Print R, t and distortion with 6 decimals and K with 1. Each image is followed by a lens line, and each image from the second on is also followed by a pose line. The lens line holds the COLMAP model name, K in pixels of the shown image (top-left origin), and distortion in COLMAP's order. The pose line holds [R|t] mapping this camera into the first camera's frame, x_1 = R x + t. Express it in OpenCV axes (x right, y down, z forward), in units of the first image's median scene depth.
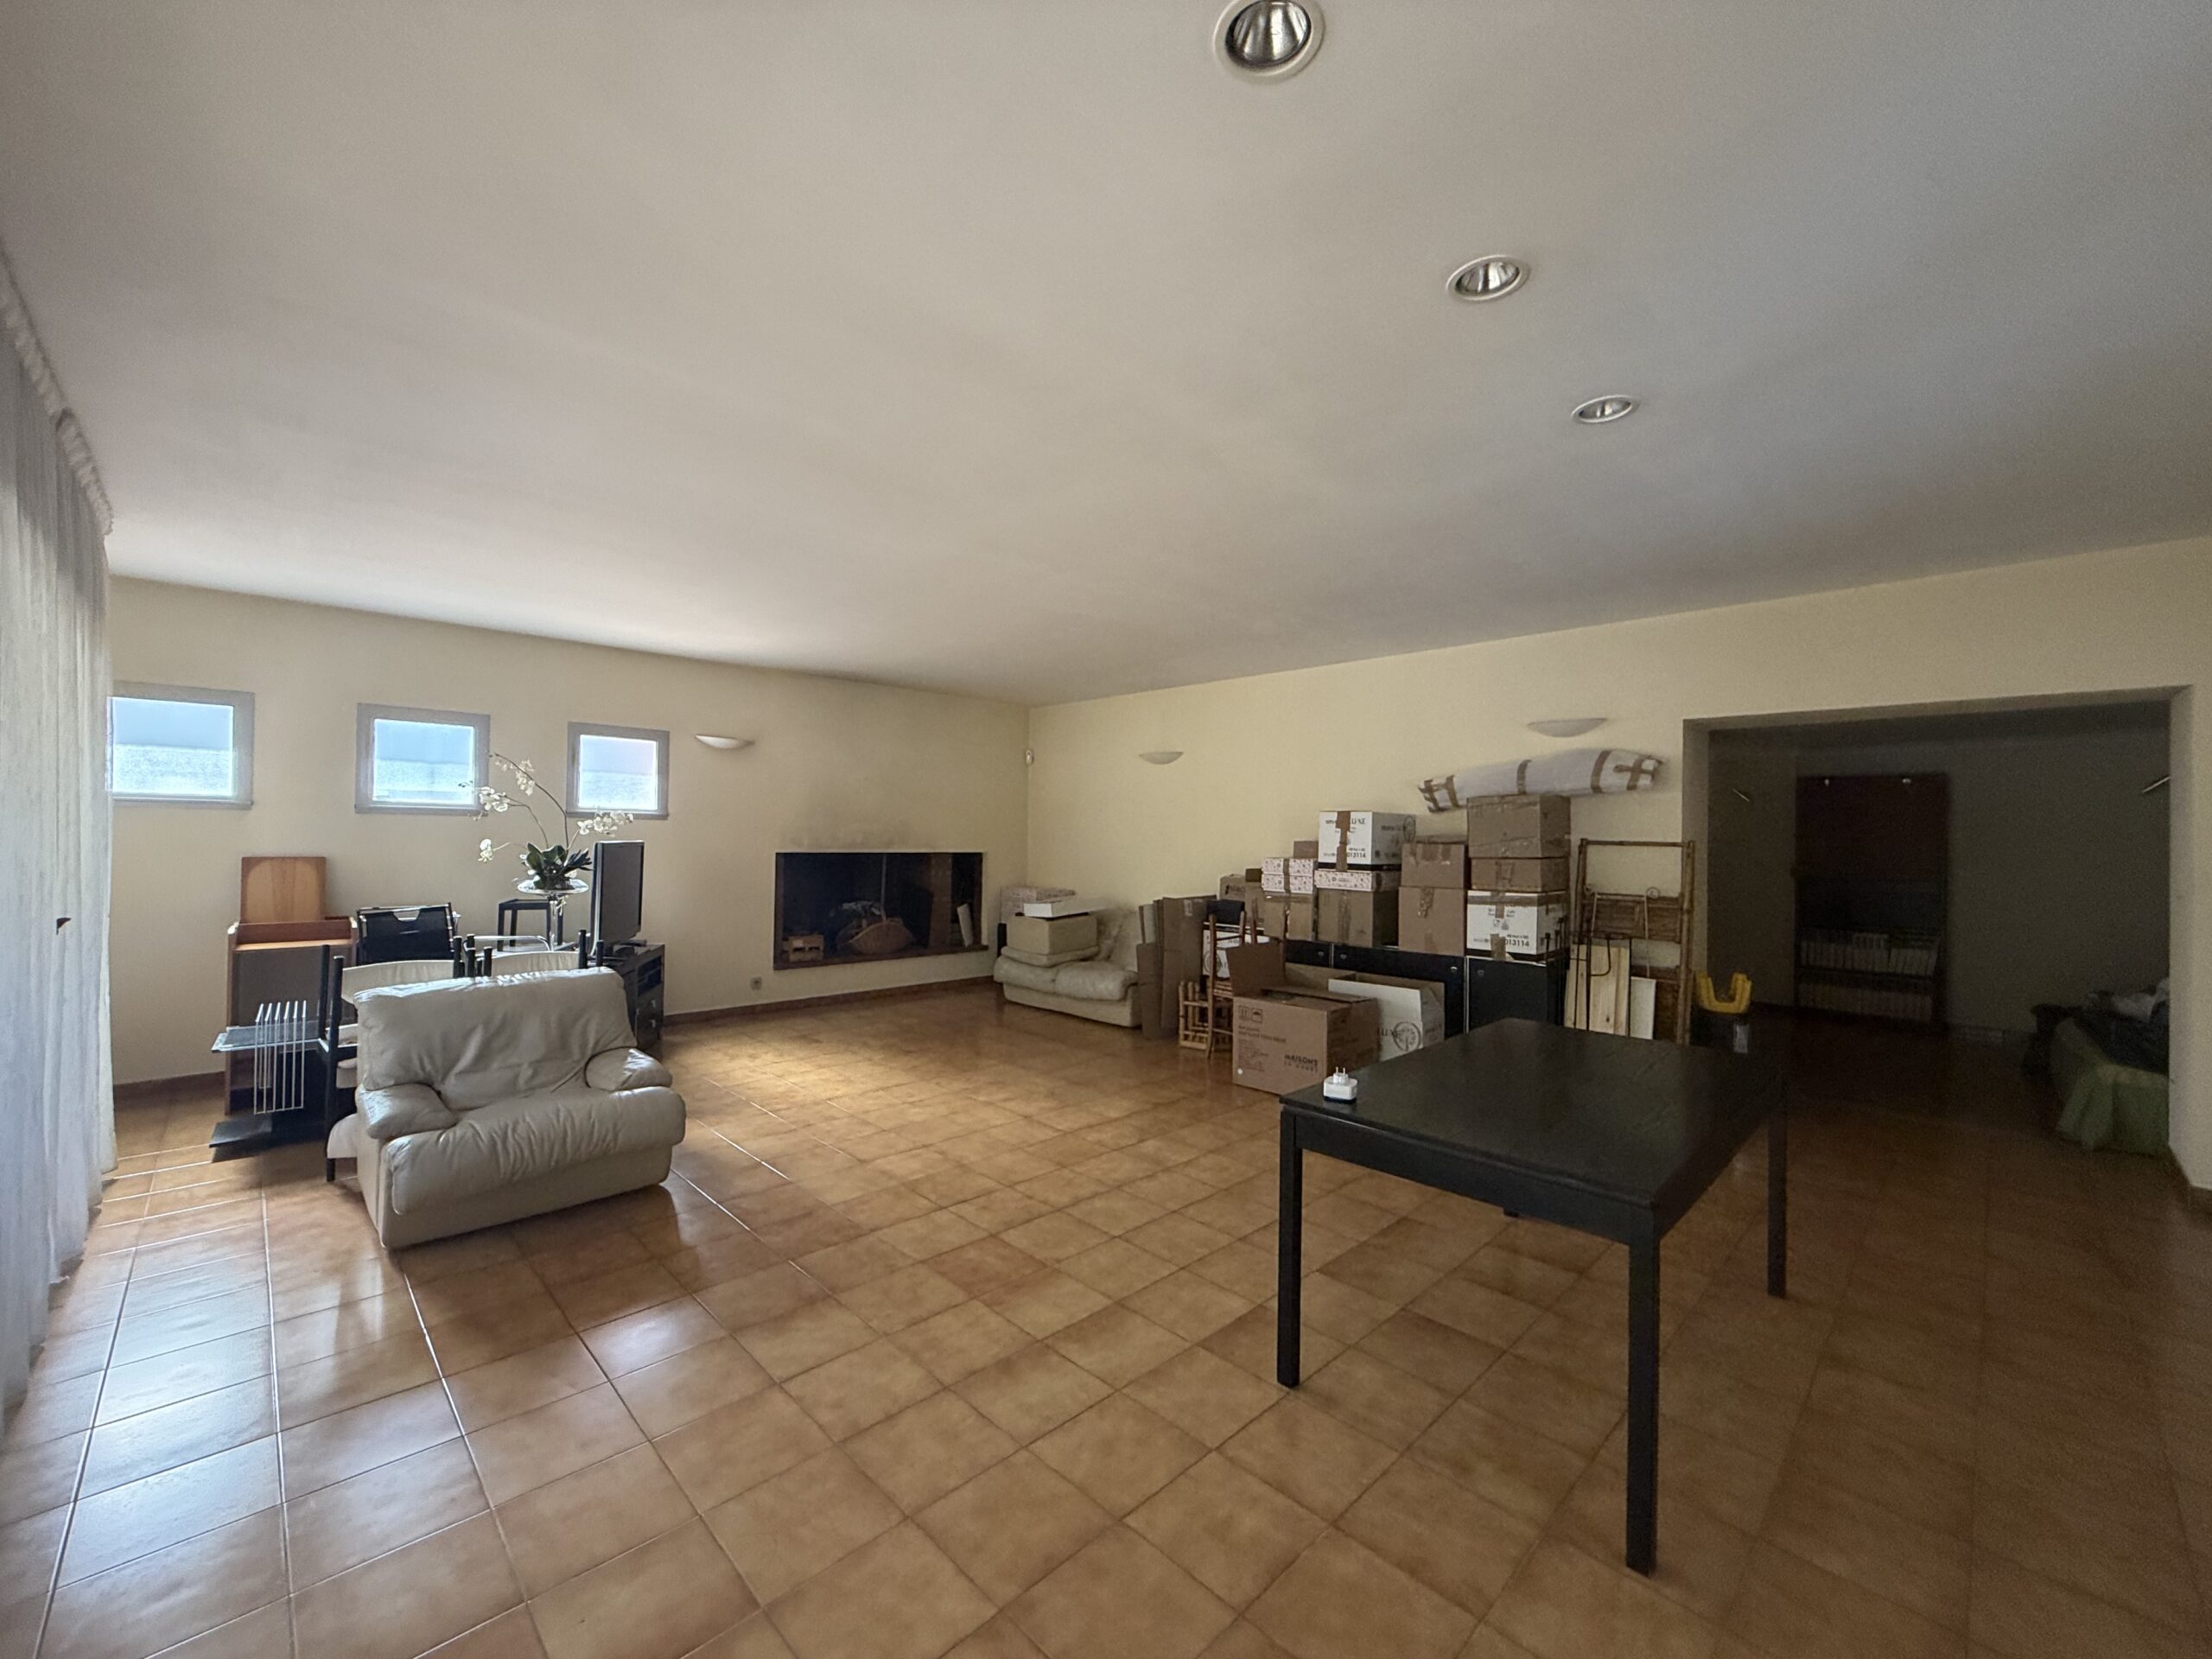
lens RADIAL K [[880.1, 0, 1106.0], [0, 880.1, 829.5], [0, 0, 1]] dist [-0.000749, 0.000624]
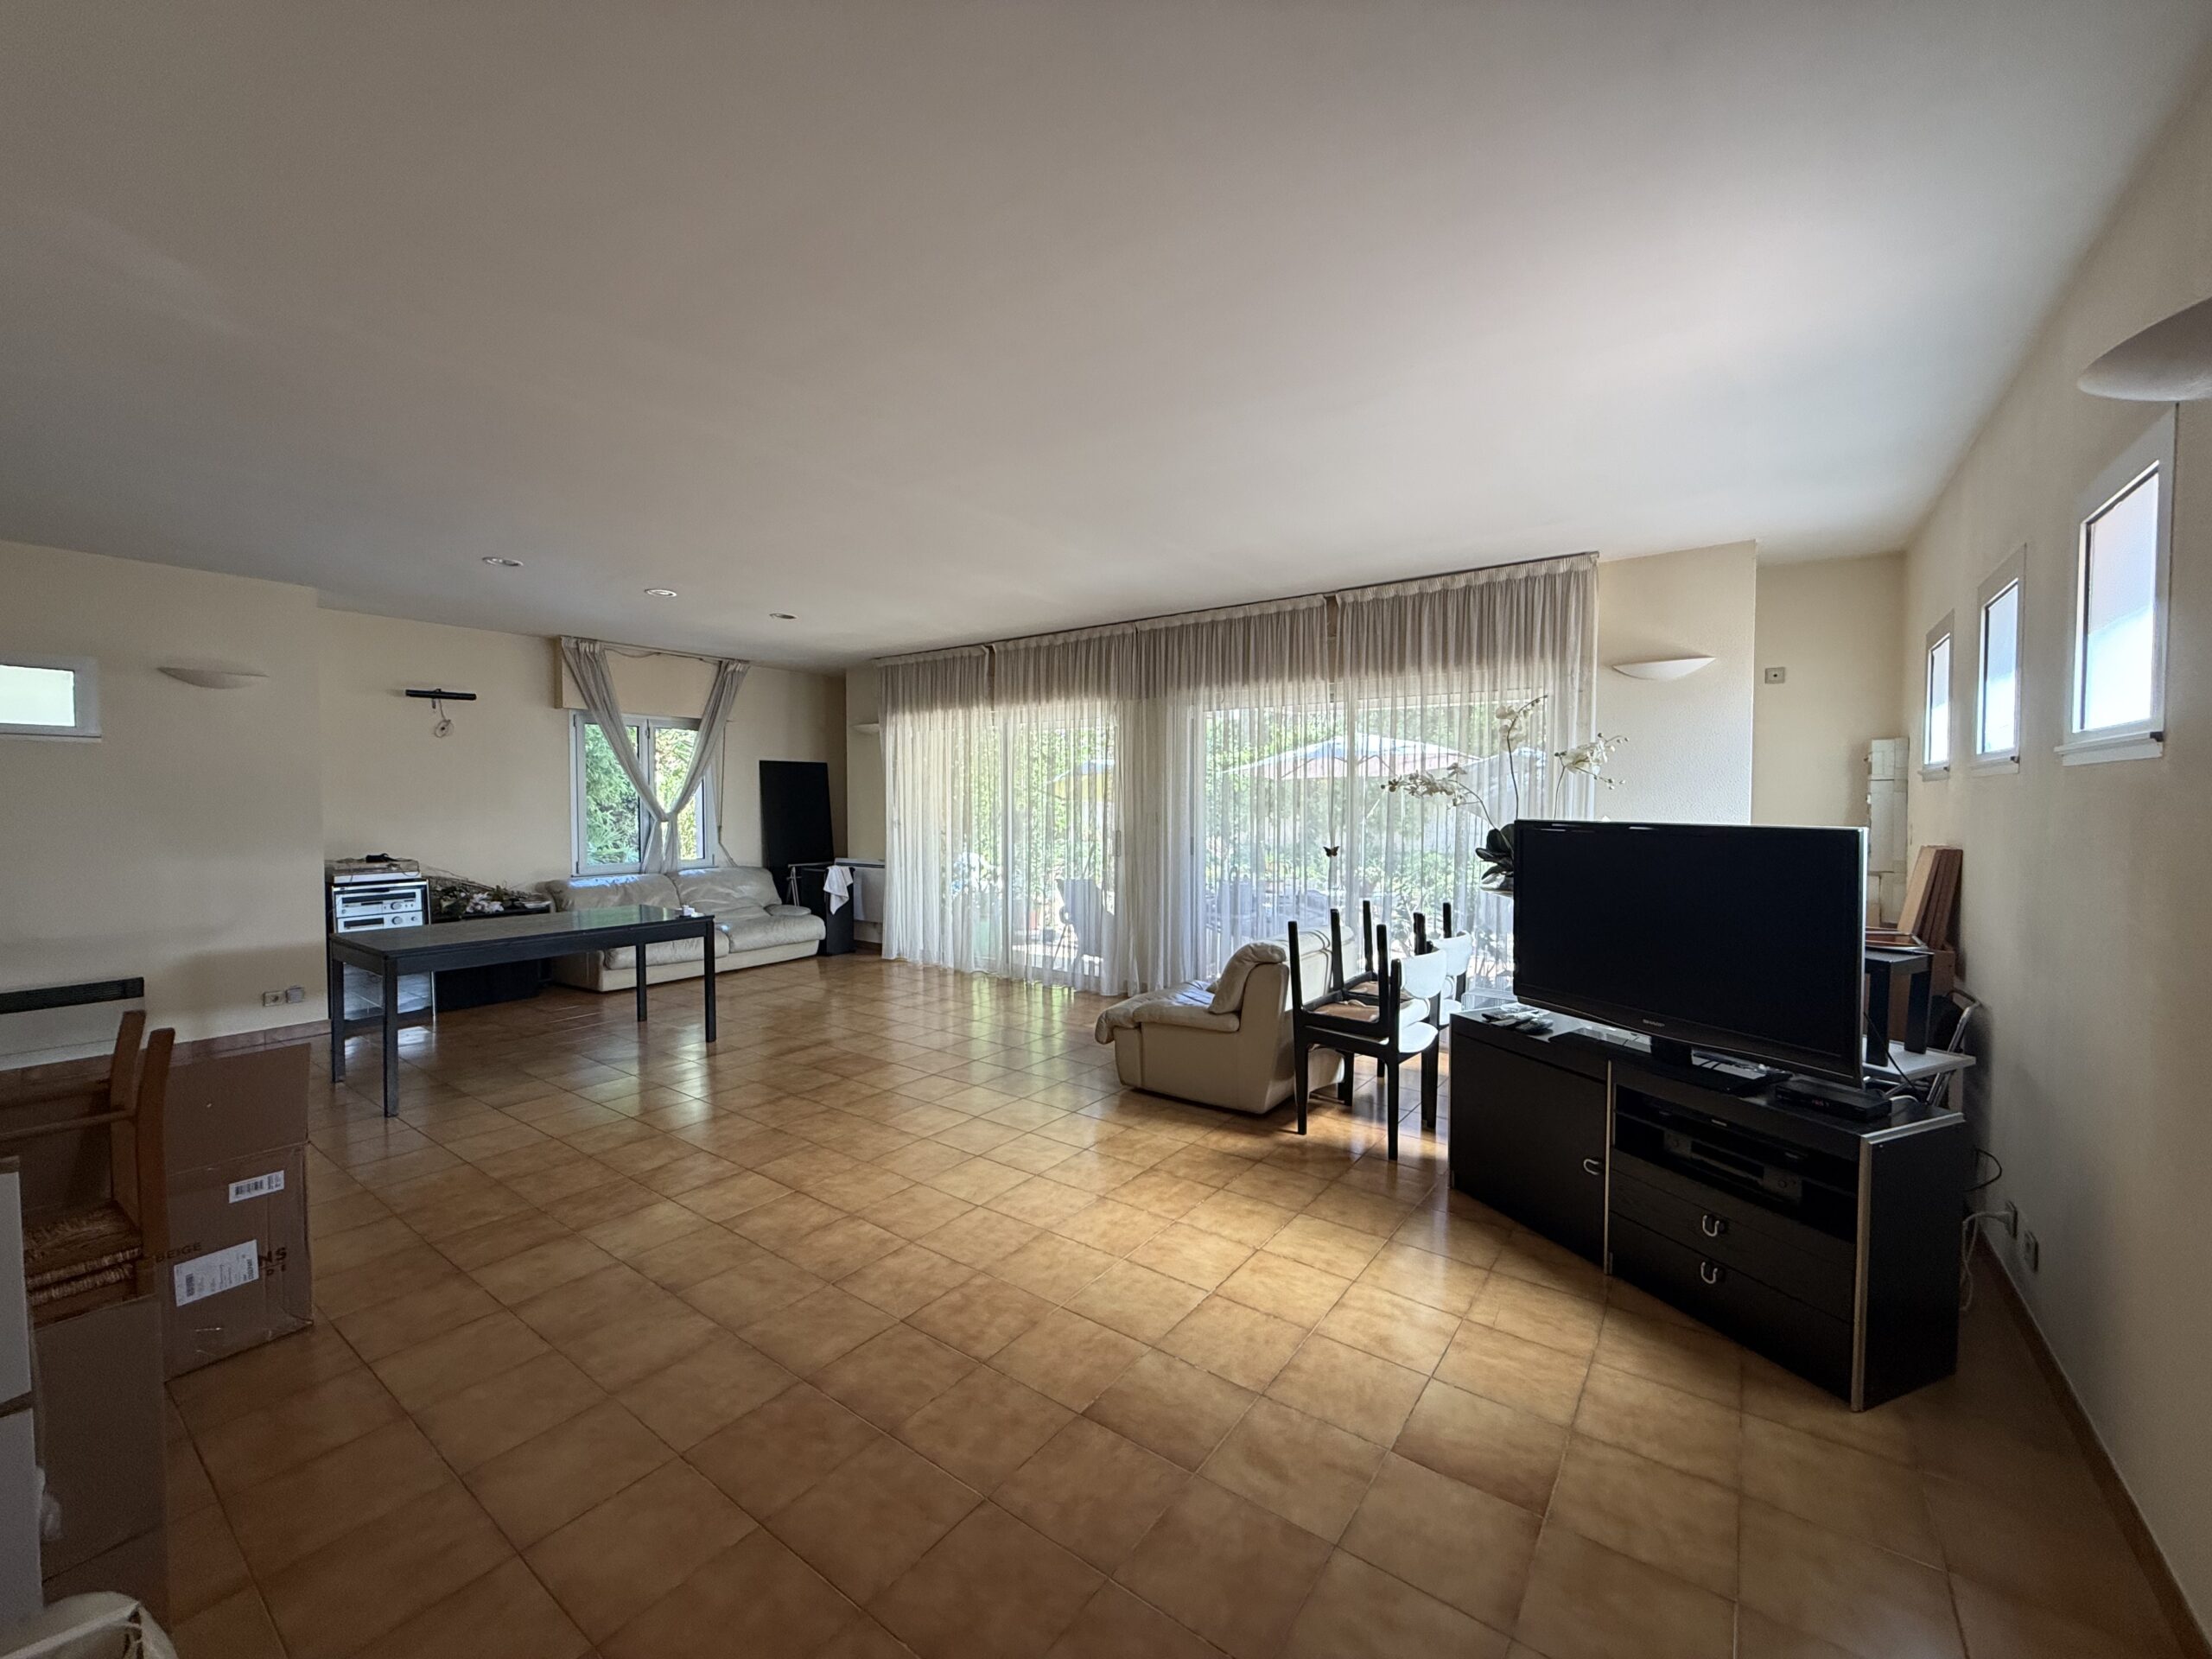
lens RADIAL K [[880.1, 0, 1106.0], [0, 880.1, 829.5], [0, 0, 1]] dist [-0.000749, 0.000624]
pose [[-0.987571, -0.008895, -0.156920, -0.212898], [-0.013594, 0.999490, 0.028899, 0.007336], [0.156582, 0.030673, -0.987188, 1.665158]]
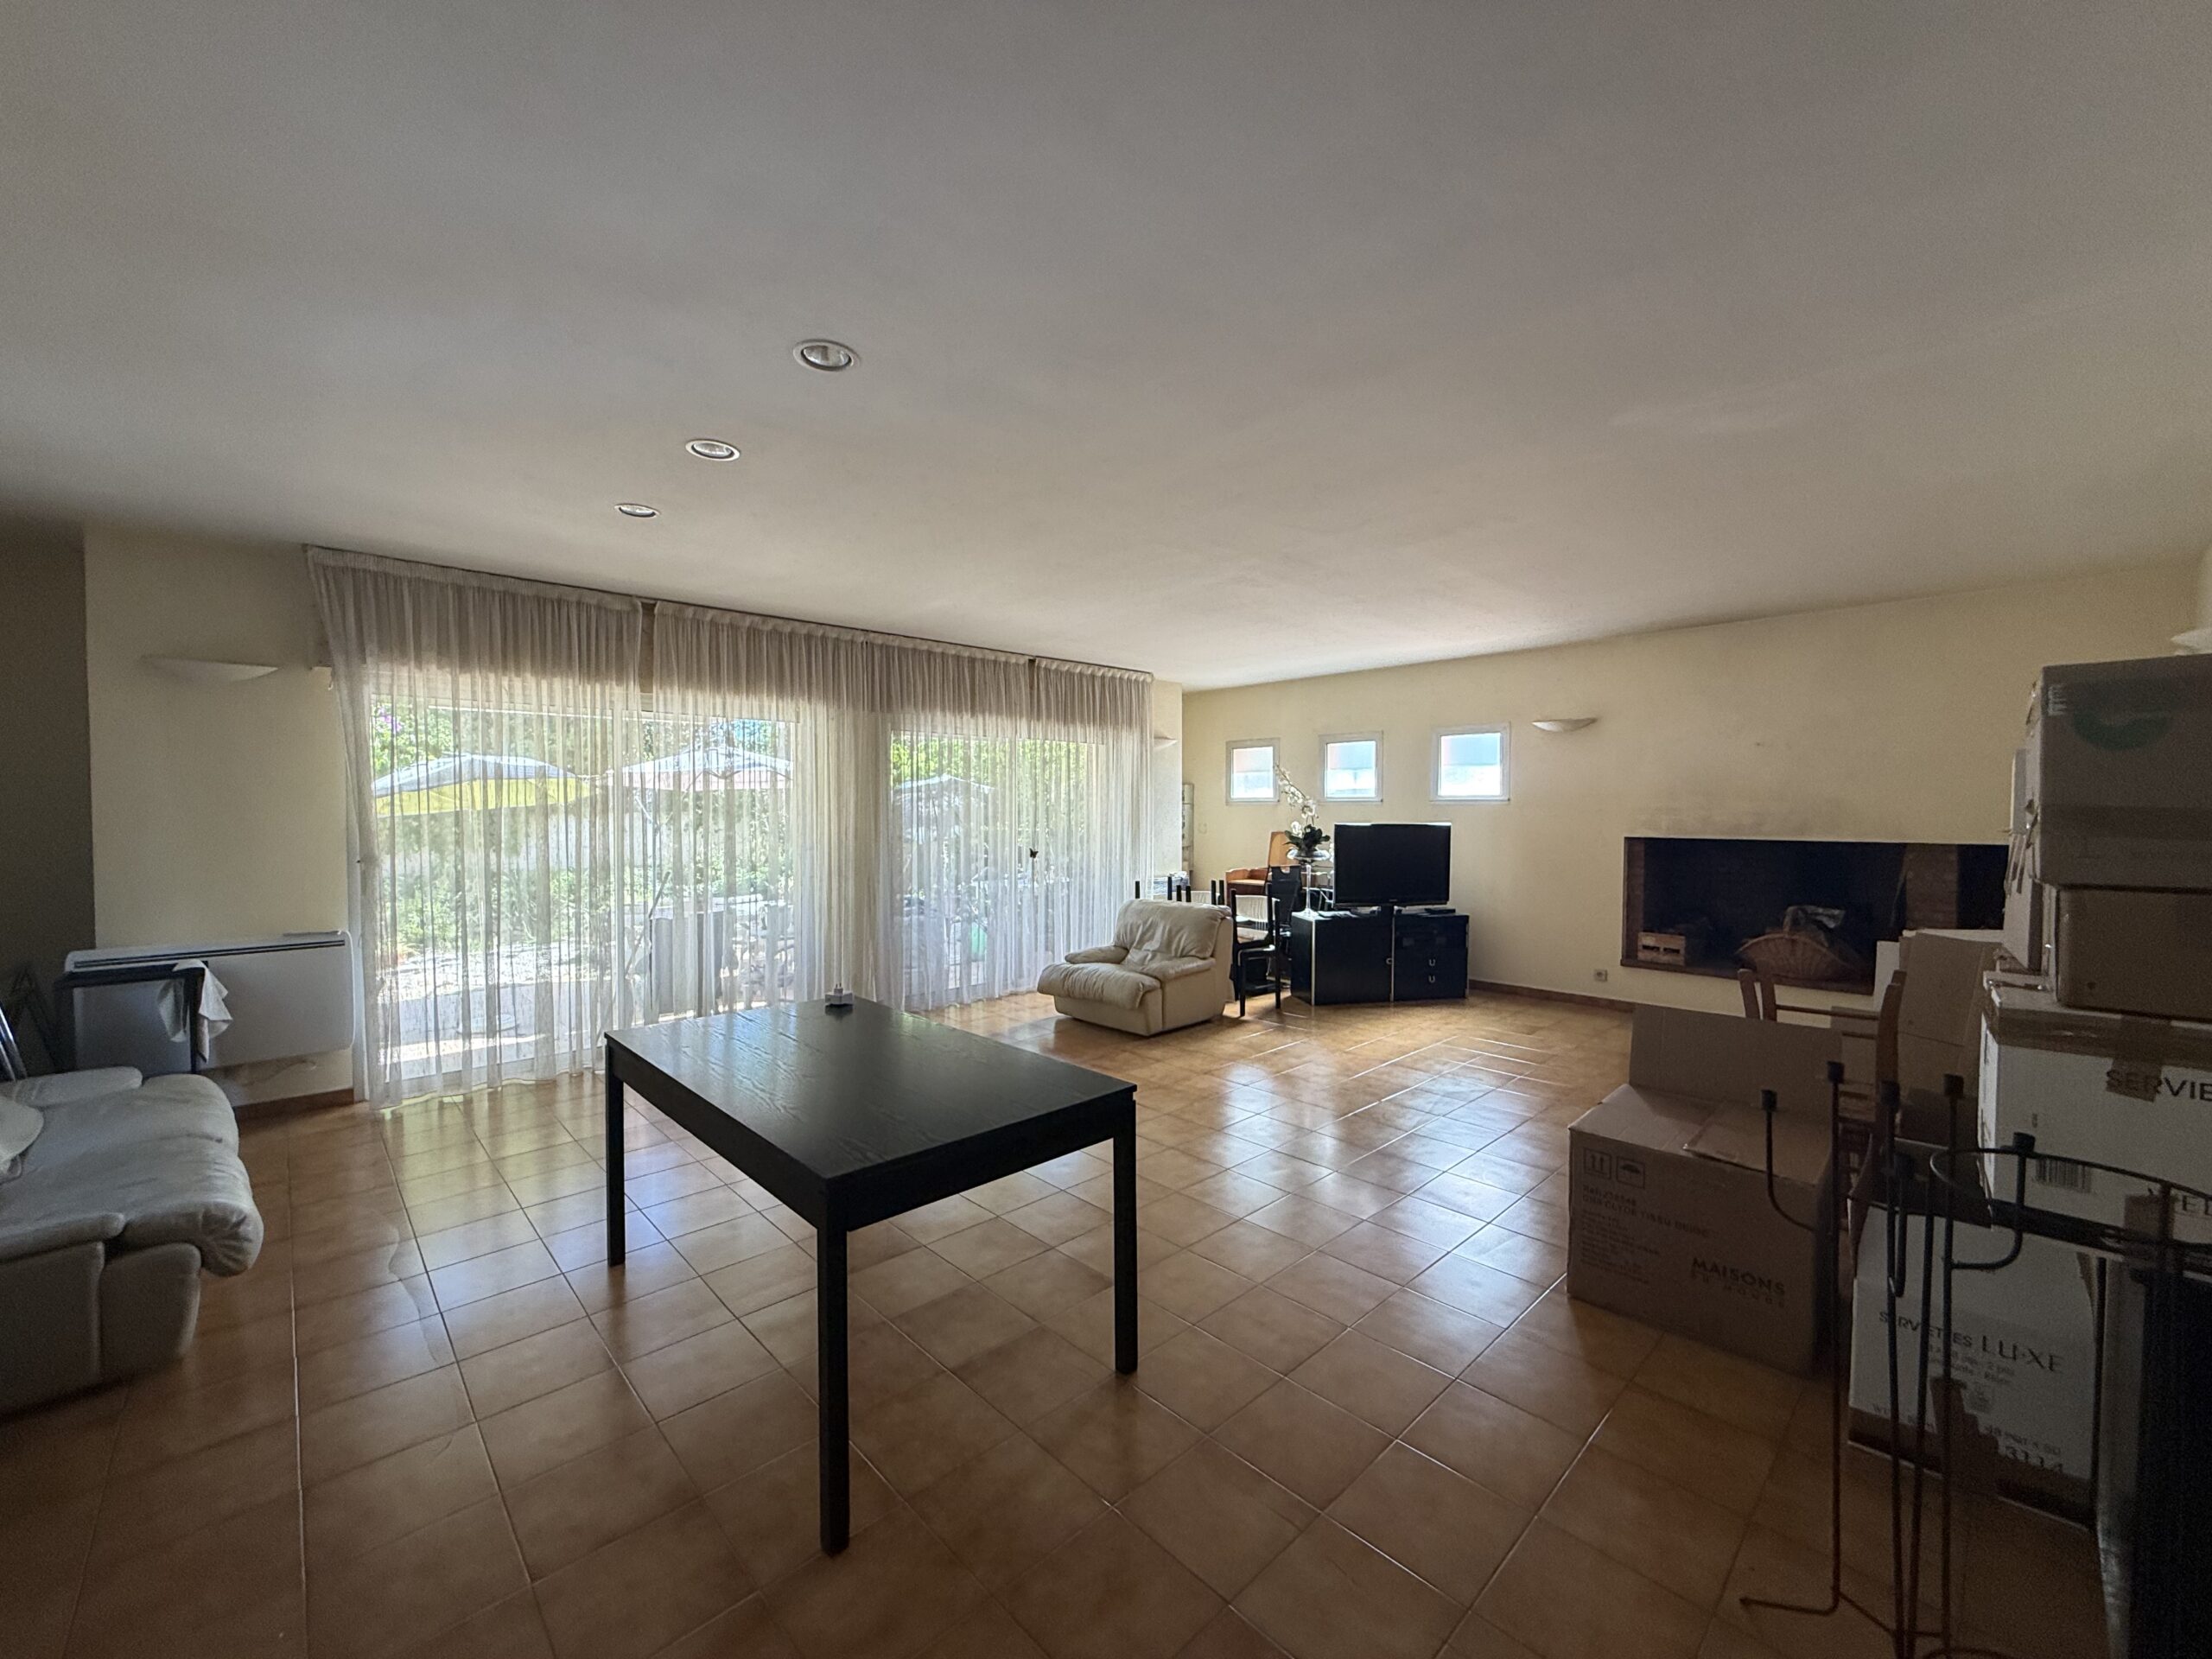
lens RADIAL K [[880.1, 0, 1106.0], [0, 880.1, 829.5], [0, 0, 1]] dist [-0.000749, 0.000624]
pose [[-0.023912, 0.006514, -0.999693, 0.817072], [0.006068, 0.999961, 0.006371, 0.014936], [0.999696, -0.005914, -0.023951, 0.731227]]
